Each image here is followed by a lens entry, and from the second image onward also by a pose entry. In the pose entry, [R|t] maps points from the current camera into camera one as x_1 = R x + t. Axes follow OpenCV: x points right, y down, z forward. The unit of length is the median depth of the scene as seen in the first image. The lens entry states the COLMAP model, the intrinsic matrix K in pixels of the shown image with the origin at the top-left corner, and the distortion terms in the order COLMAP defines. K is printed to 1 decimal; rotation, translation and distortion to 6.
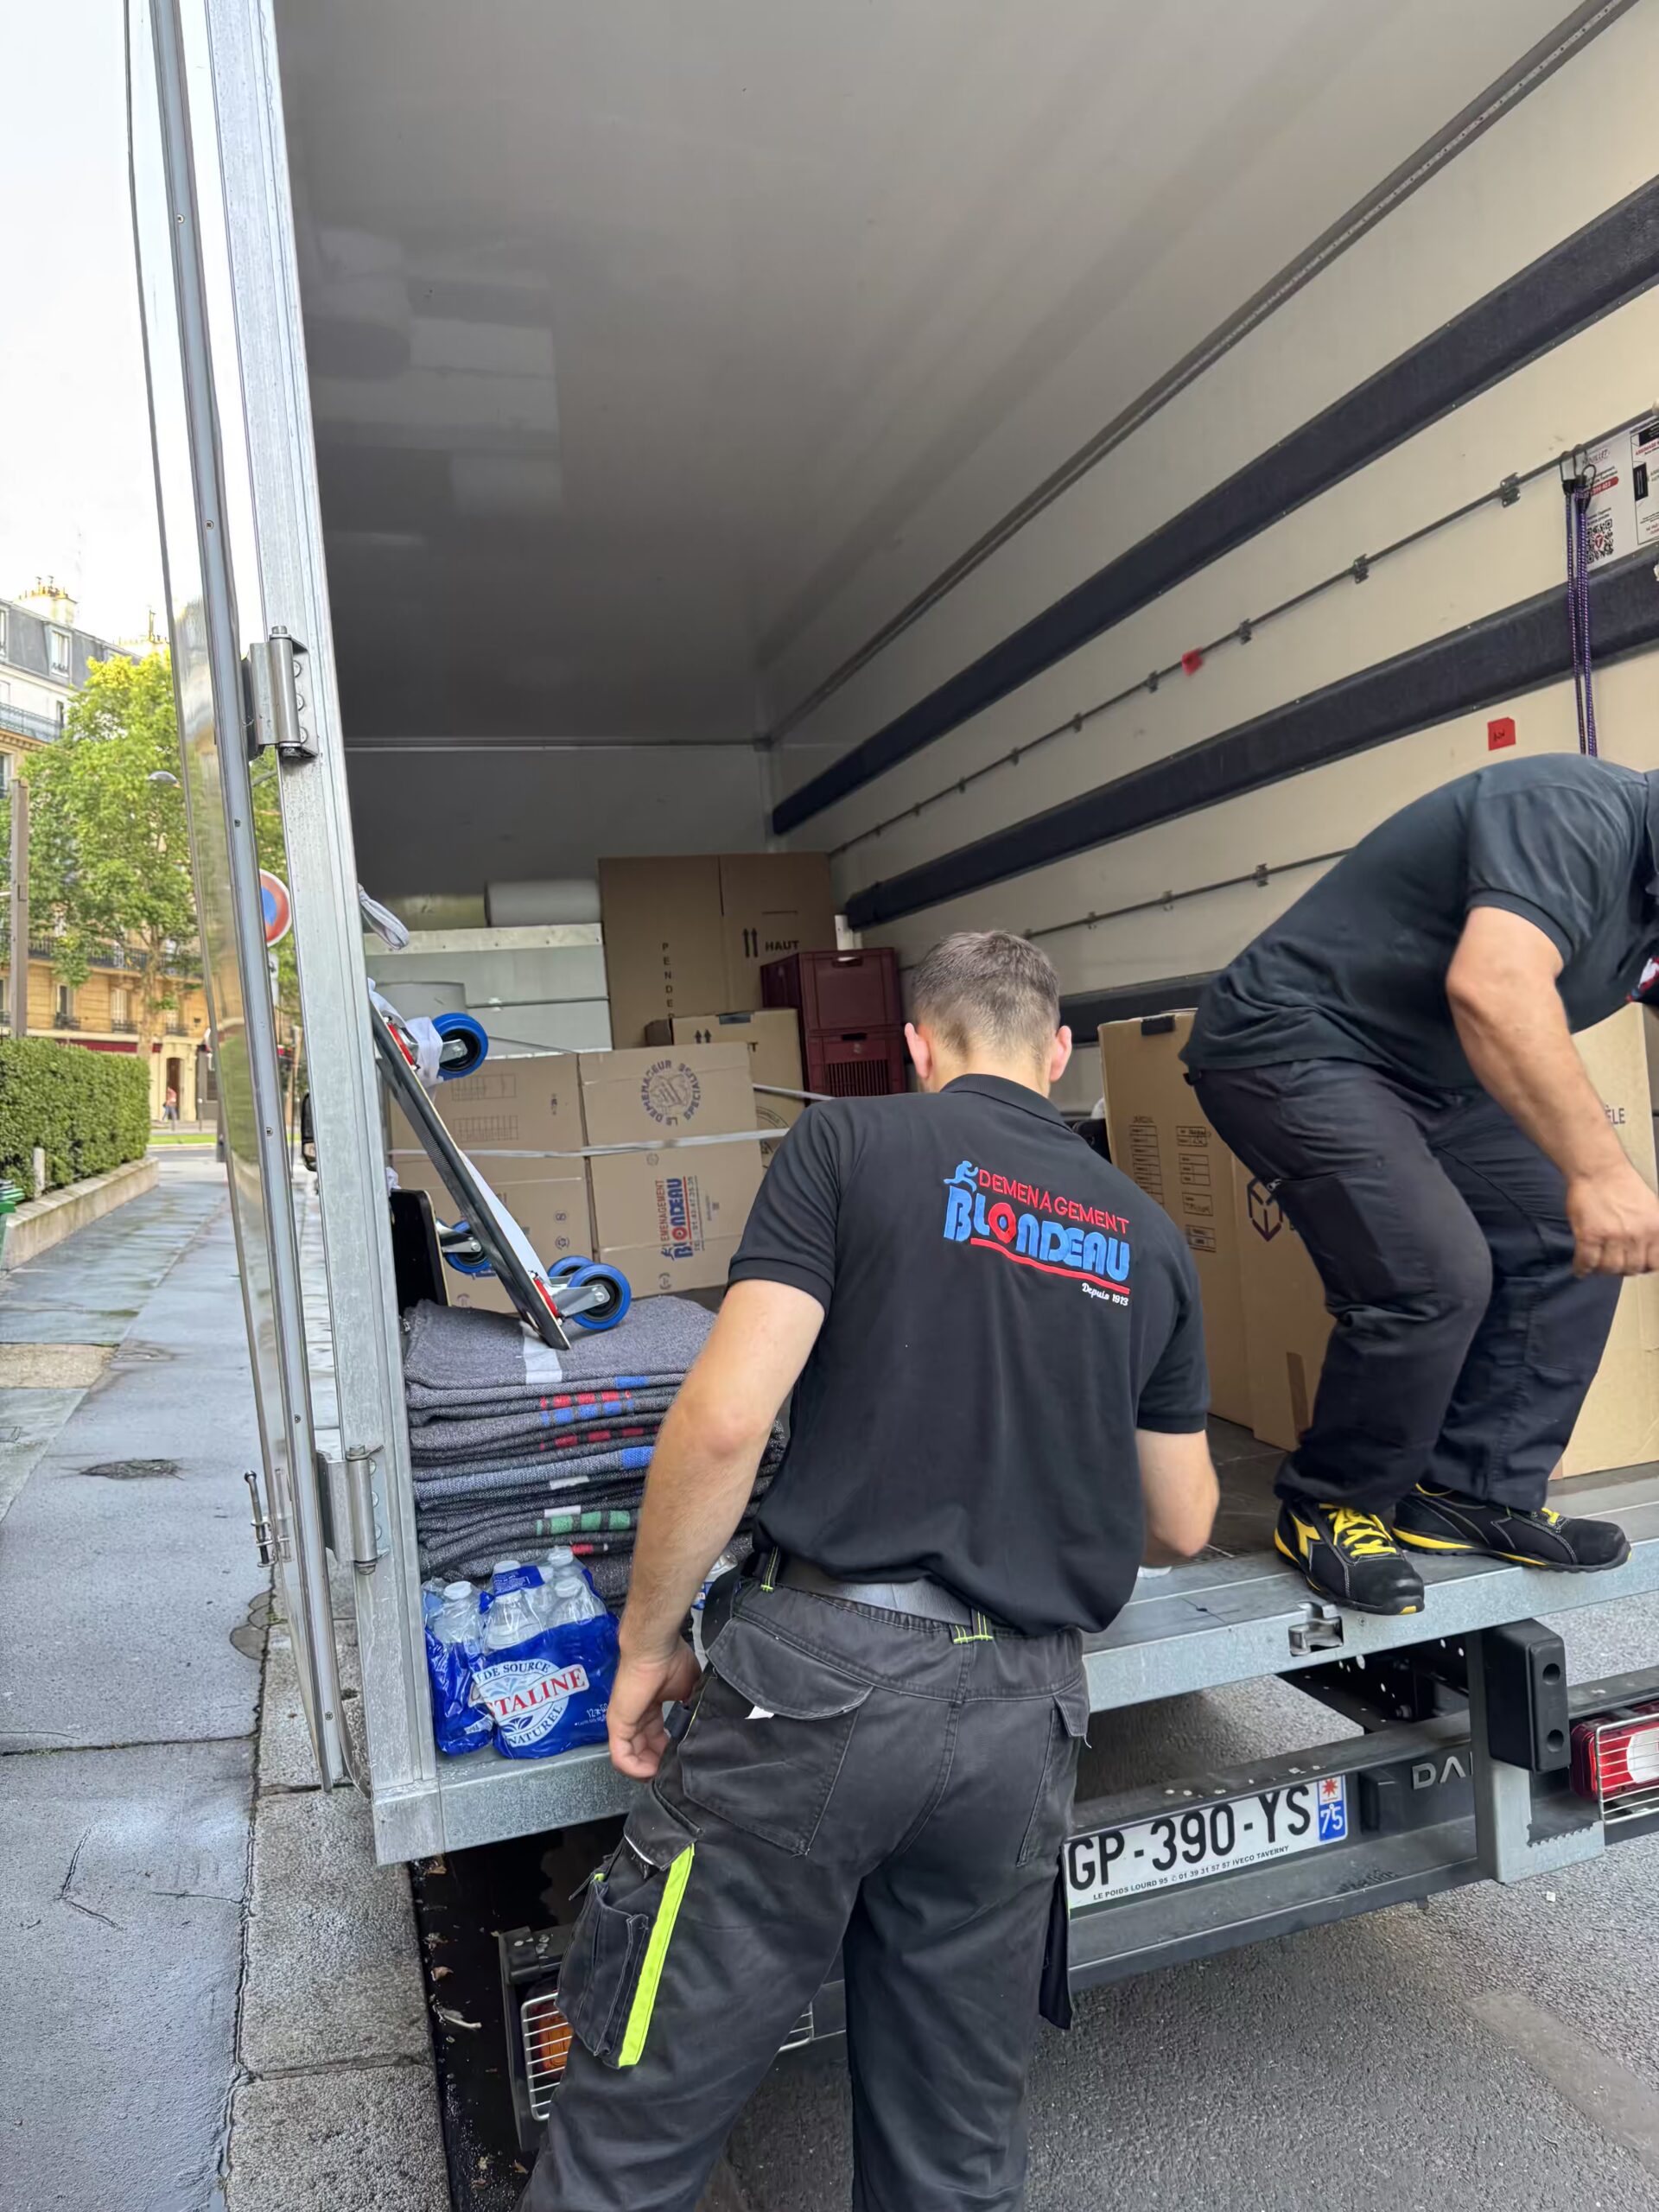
lens RADIAL K [[1562.2, 0, 816.6], [0, 1562.2, 1091.3], [0, 0, 1]] dist [-0.005840, -0.003544]
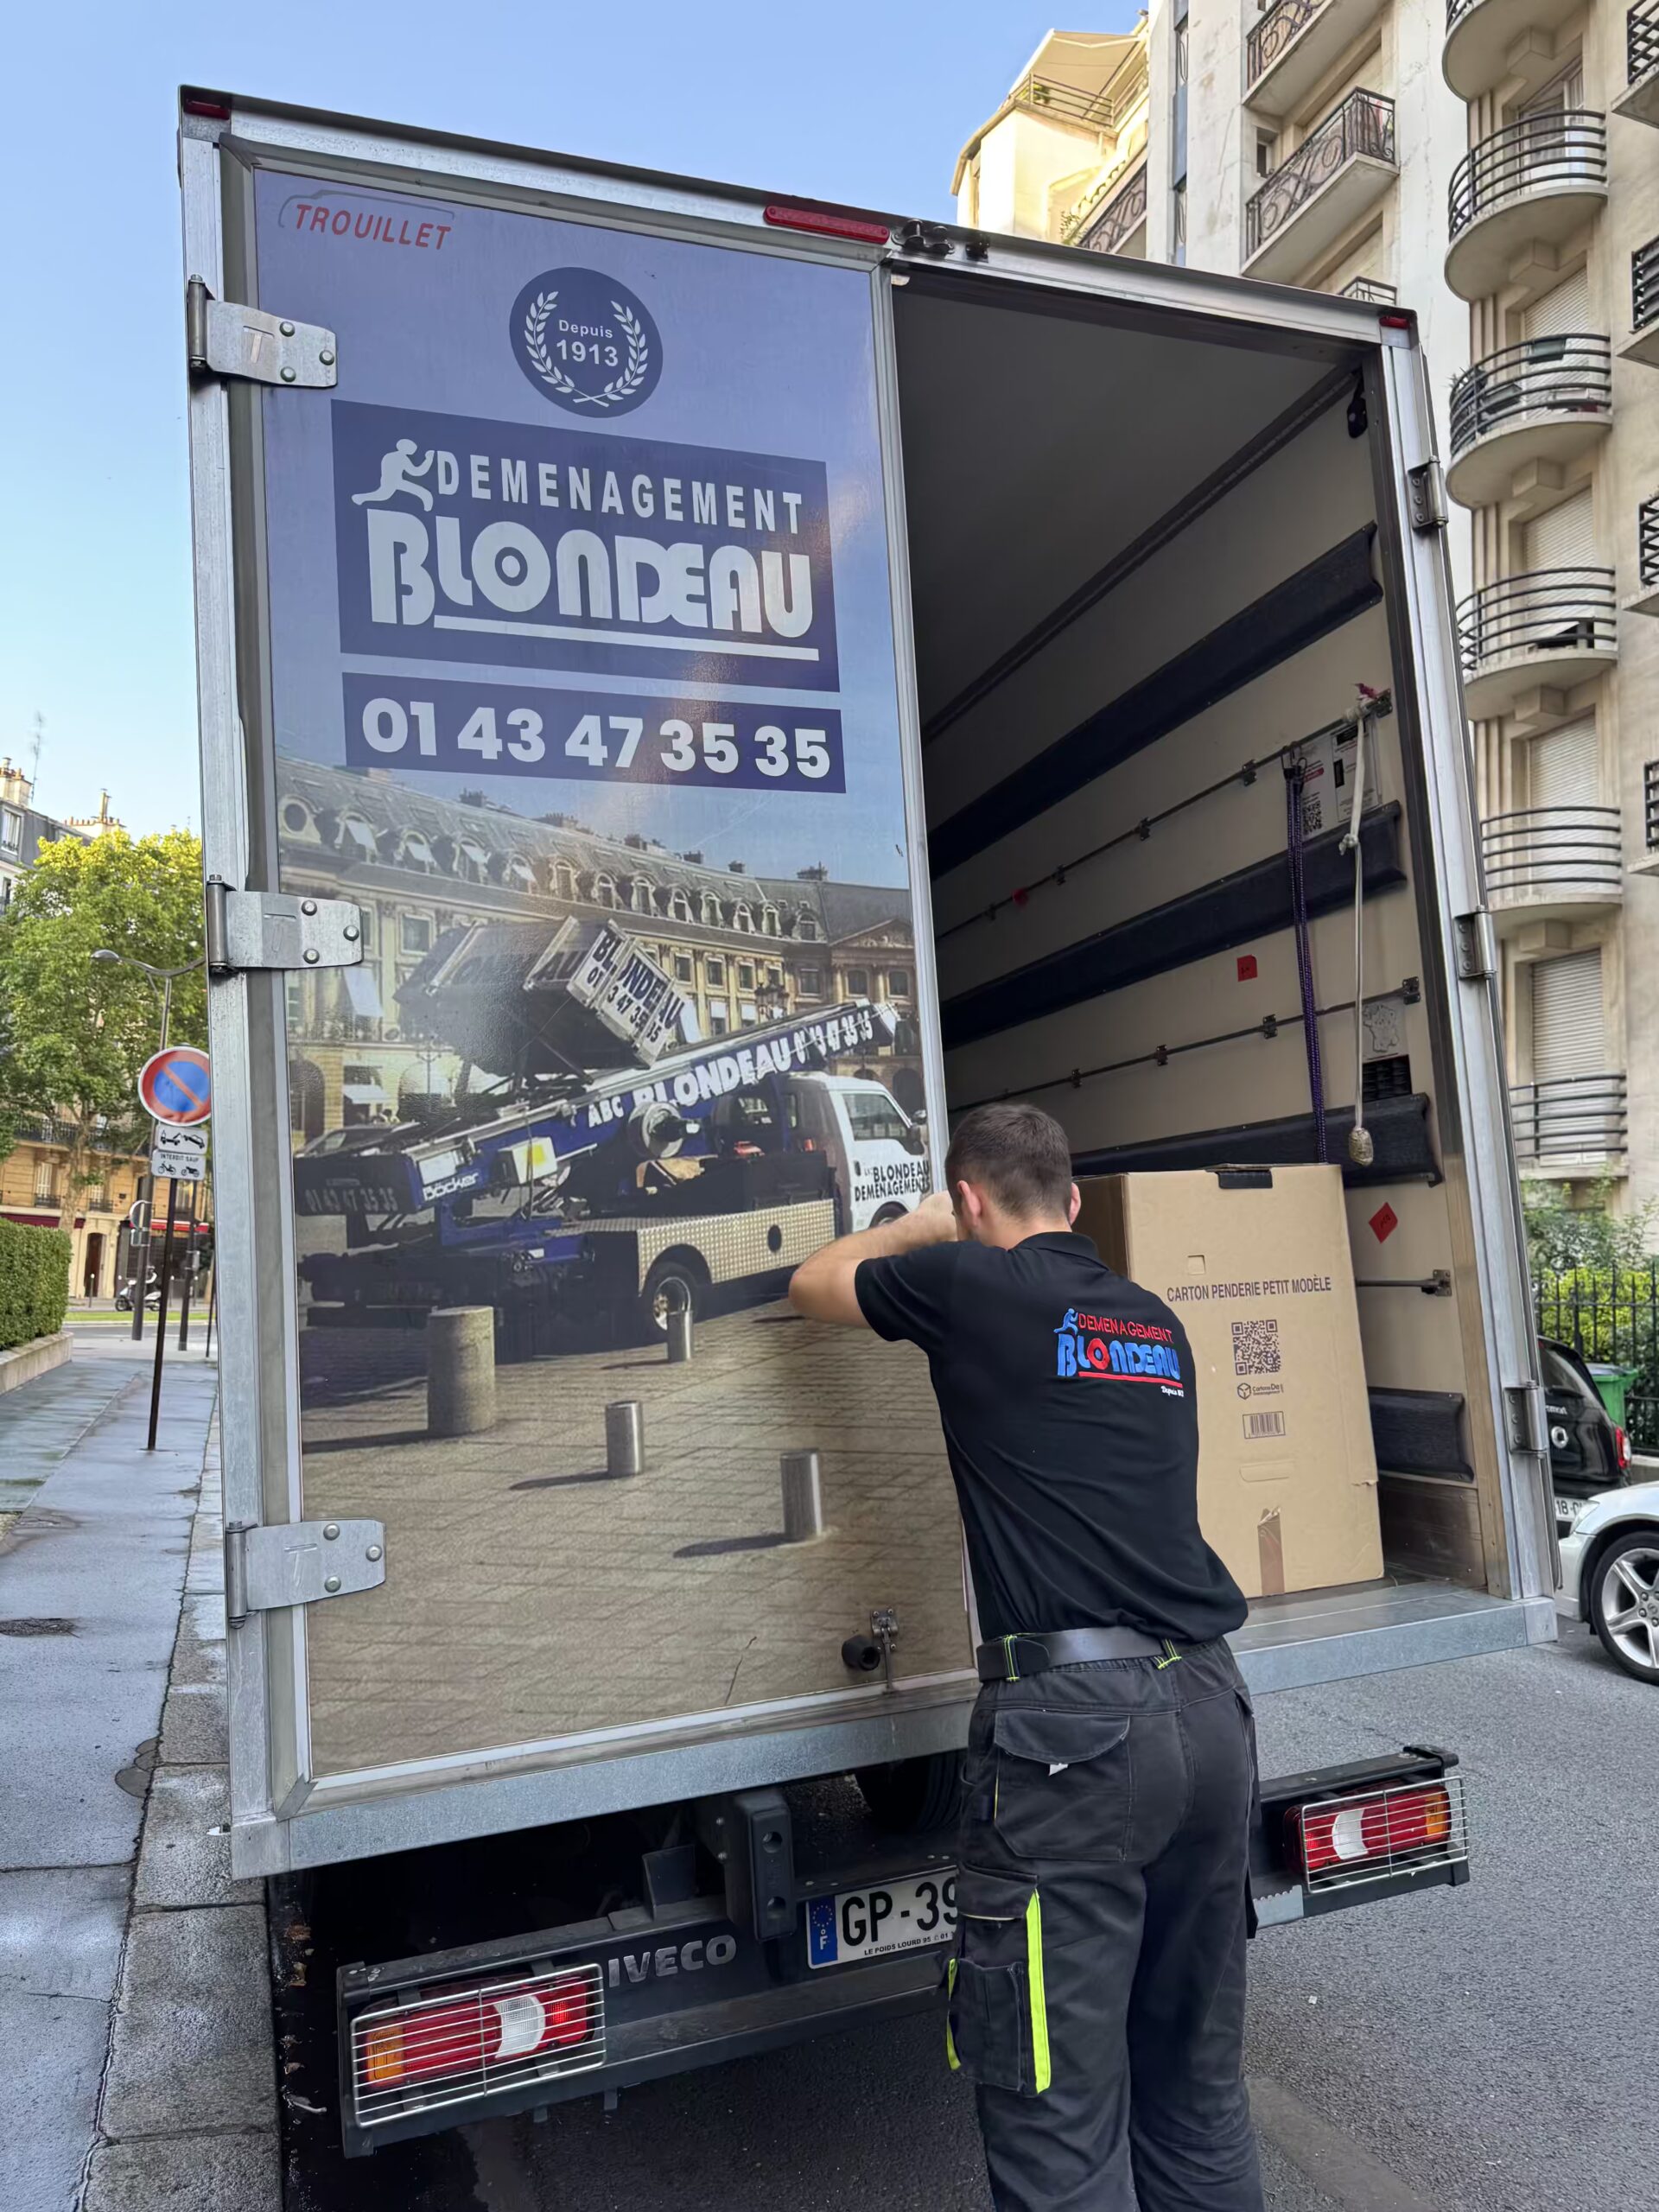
lens RADIAL K [[1557.5, 0, 836.1], [0, 1557.5, 1083.2], [0, 0, 1]] dist [-0.003632, -0.004626]
pose [[0.998513, 0.021738, 0.050002, 0.052151], [-0.015274, 0.991887, -0.126201, 0.014035], [-0.052339, 0.125250, 0.990744, -0.136724]]
